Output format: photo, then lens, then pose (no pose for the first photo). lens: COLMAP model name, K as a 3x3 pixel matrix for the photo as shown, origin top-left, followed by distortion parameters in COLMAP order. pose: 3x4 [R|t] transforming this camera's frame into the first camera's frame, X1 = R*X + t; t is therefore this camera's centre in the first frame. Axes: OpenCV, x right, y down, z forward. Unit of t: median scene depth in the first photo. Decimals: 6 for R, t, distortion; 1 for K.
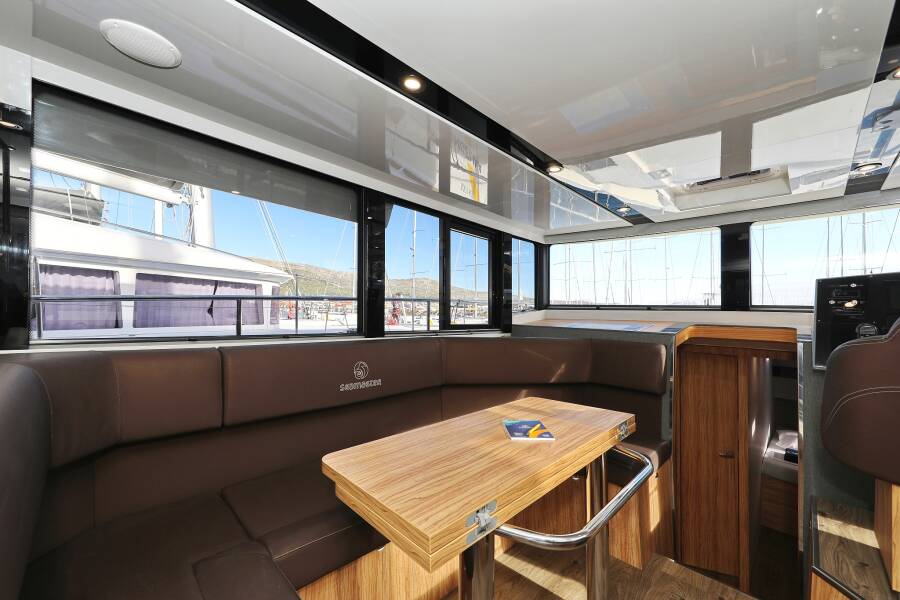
lens RADIAL K [[349.5, 0, 448.0], [0, 349.5, 304.0], [0, 0, 1]] dist [-0.007179, -0.000847]
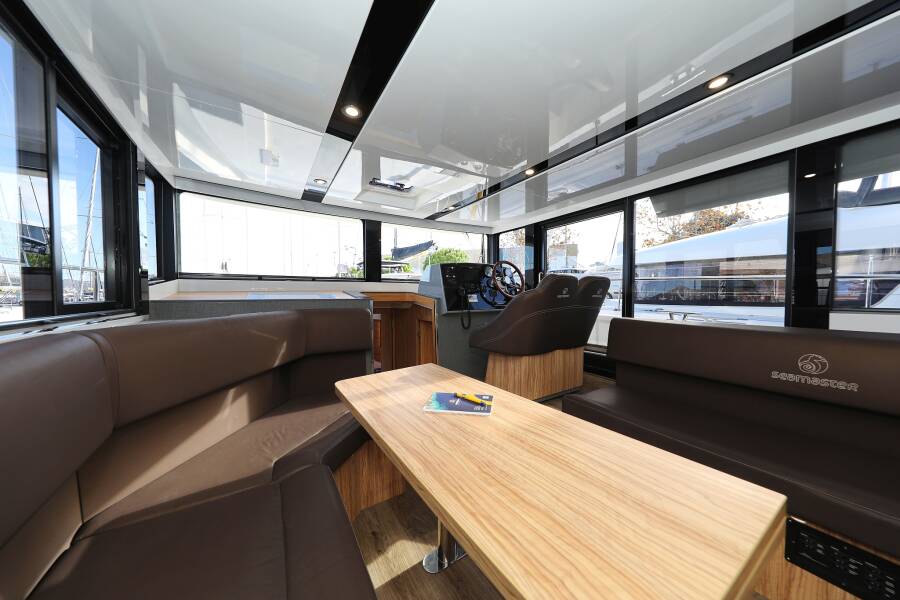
lens RADIAL K [[287.4, 0, 448.0], [0, 287.4, 297.6], [0, 0, 1]] dist [0.003870, -0.000224]
pose [[0.209952, -0.039725, 0.976904, -0.271847], [-0.011907, 0.998996, 0.043183, 0.030239], [-0.977639, -0.020699, 0.209268, 0.481903]]
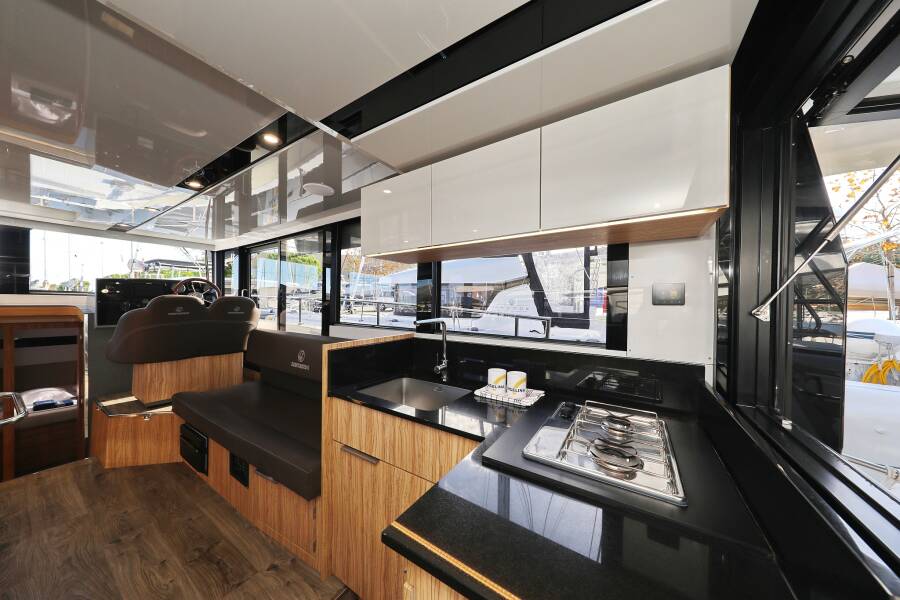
lens RADIAL K [[287.4, 0, 452.2], [0, 287.4, 306.4], [0, 0, 1]] dist [0.003870, -0.000224]
pose [[-0.218840, -0.044887, 0.974728, -0.611481], [-0.041240, 0.998474, 0.036722, -0.043559], [-0.974889, -0.032161, -0.220357, -0.361030]]
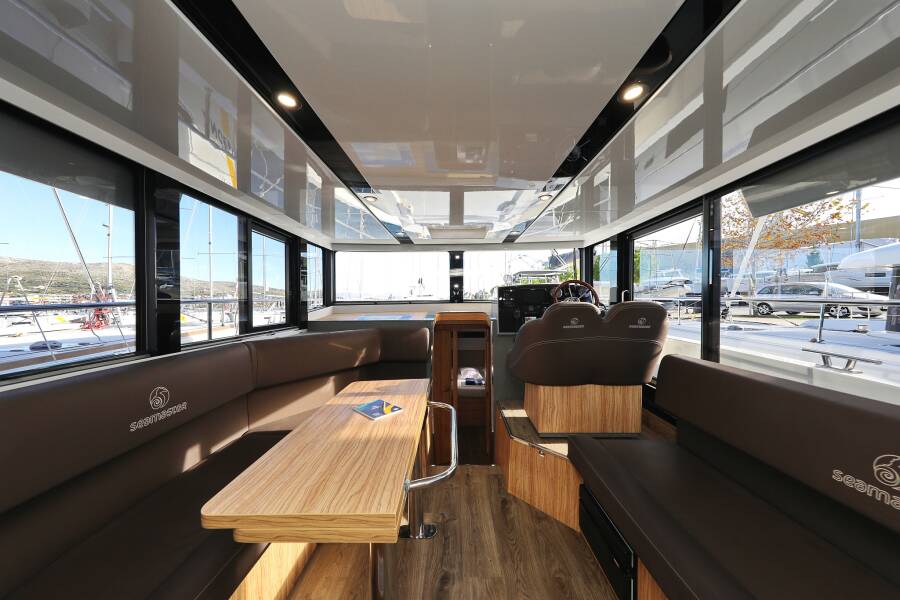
lens RADIAL K [[287.4, 0, 450.1], [0, 287.4, 303.3], [0, 0, 1]] dist [0.003870, -0.000224]
pose [[0.717333, -0.035986, 0.695800, -0.165094], [0.014112, 0.999211, 0.037129, -0.033584], [-0.696587, -0.016815, 0.717275, 0.036822]]
